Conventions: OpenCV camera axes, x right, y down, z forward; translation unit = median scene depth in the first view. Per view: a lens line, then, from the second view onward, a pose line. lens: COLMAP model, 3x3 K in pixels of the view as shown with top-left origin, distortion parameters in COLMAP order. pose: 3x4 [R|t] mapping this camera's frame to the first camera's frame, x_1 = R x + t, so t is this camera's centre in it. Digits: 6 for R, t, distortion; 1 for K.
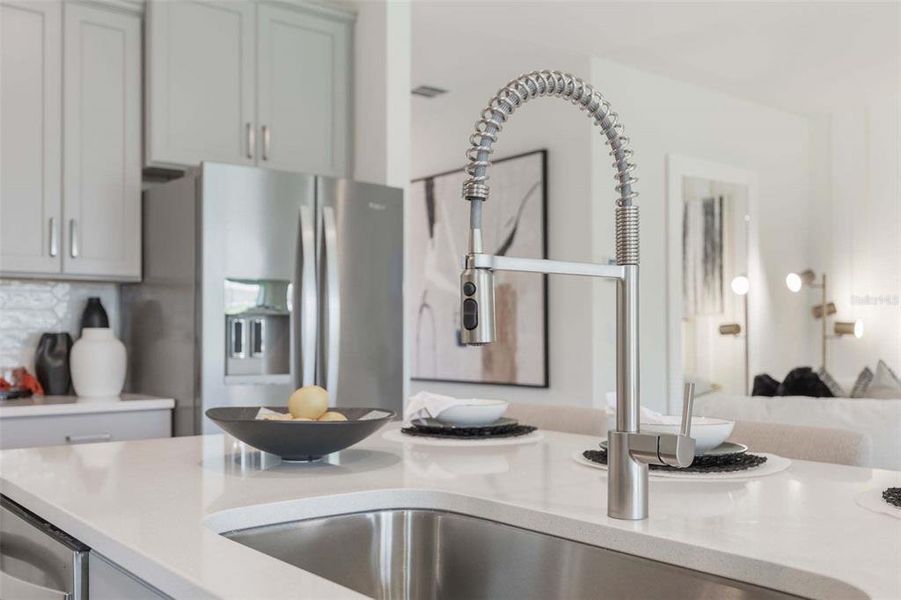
lens RADIAL K [[879.3, 0, 449.2], [0, 879.3, 333.1], [0, 0, 1]] dist [-0.005002, -0.002389]
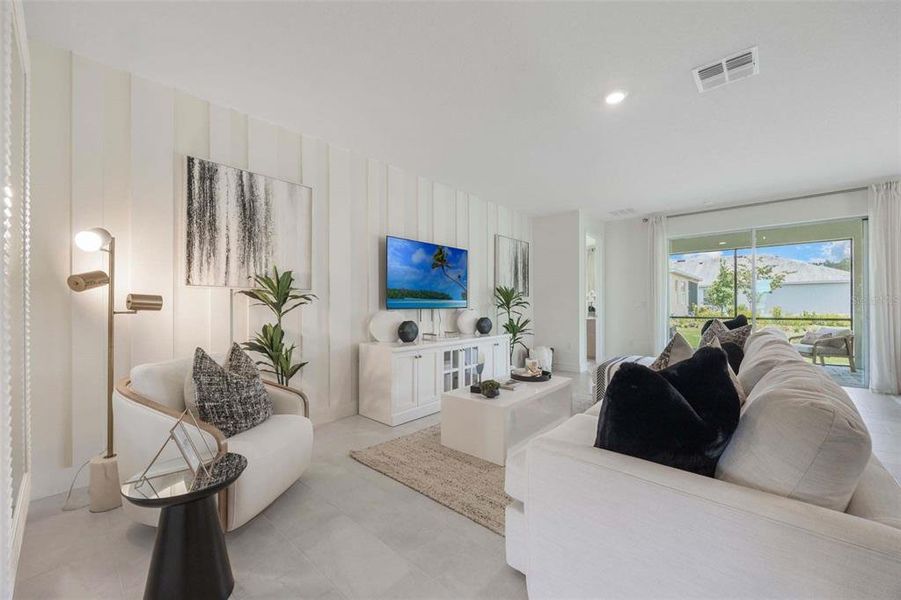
lens RADIAL K [[354.2, 0, 451.9], [0, 354.2, 303.3], [0, 0, 1]] dist [-0.000466, -0.000003]
pose [[-0.164627, 0.010360, 0.986301, 0.072414], [0.000120, 0.999945, -0.010484, -0.002898], [-0.986356, -0.001608, -0.164620, 1.256975]]
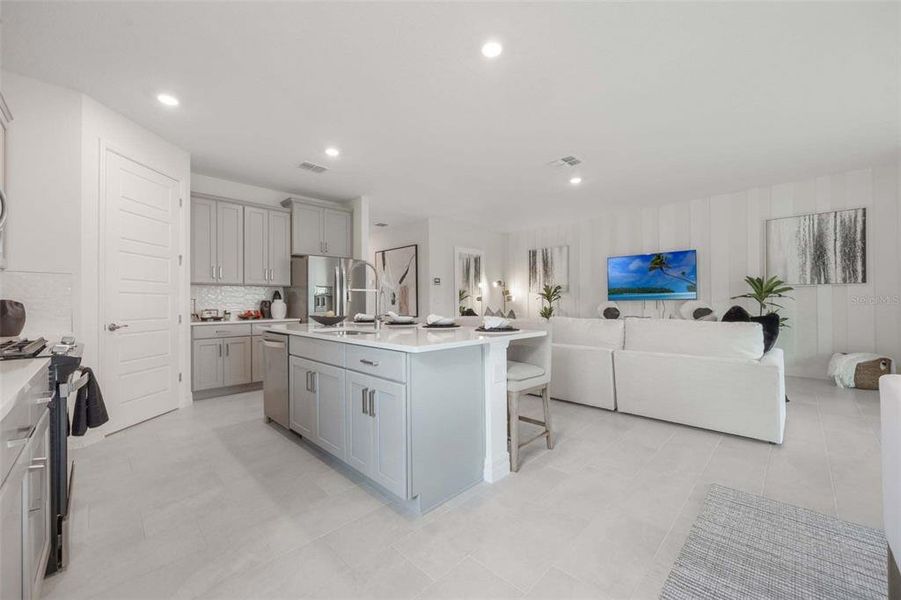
lens RADIAL K [[351.8, 0, 453.9], [0, 351.8, 299.9], [0, 0, 1]] dist [0.000026, 0.000014]
pose [[0.992991, -0.004705, 0.118099, 0.138239], [0.004919, 0.999987, -0.001522, 0.002139], [-0.118090, 0.002092, 0.993001, -0.494003]]
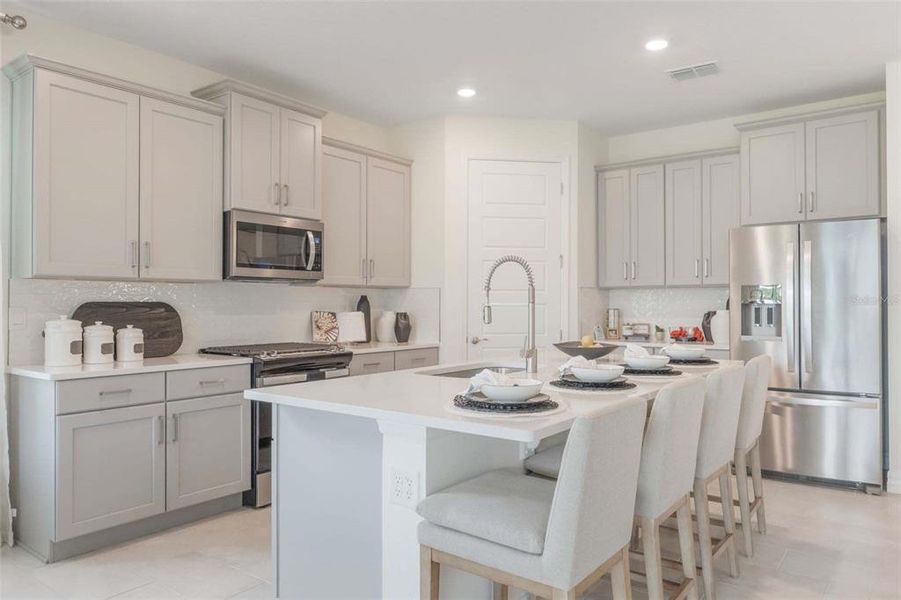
lens RADIAL K [[627.8, 0, 463.9], [0, 627.8, 298.2], [0, 0, 1]] dist [0.007859, -0.003265]
pose [[0.260915, -0.010517, -0.965304, 0.819068], [0.008149, 0.999929, -0.008692, -0.022874], [0.965327, -0.005598, 0.260982, 0.023148]]
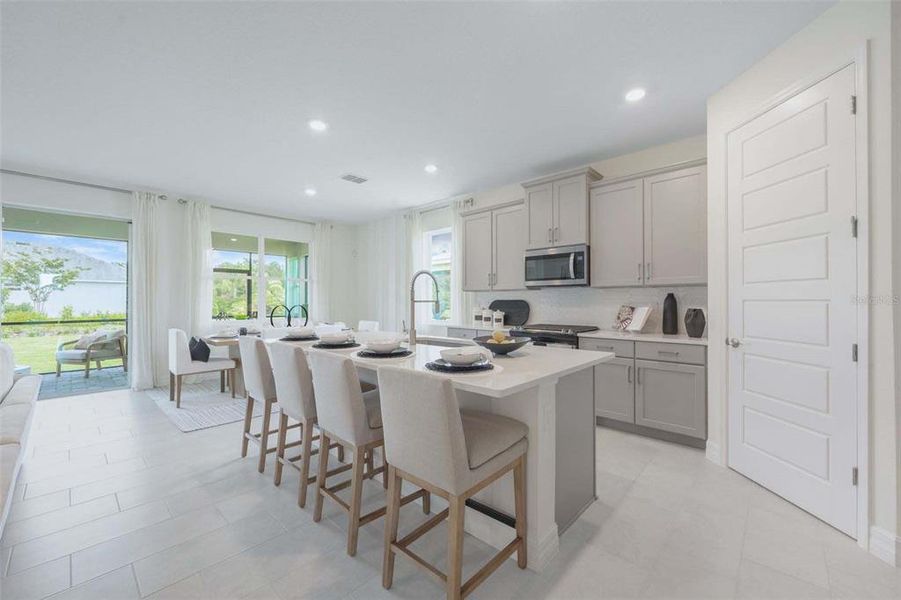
lens RADIAL K [[364.1, 0, 450.5], [0, 364.1, 300.0], [0, 0, 1]] dist [-0.010939, -0.000013]
pose [[-0.990964, 0.002422, -0.134107, 0.094308], [0.003816, 0.999941, -0.010139, -0.017706], [0.134075, -0.010559, -0.990915, 1.037879]]
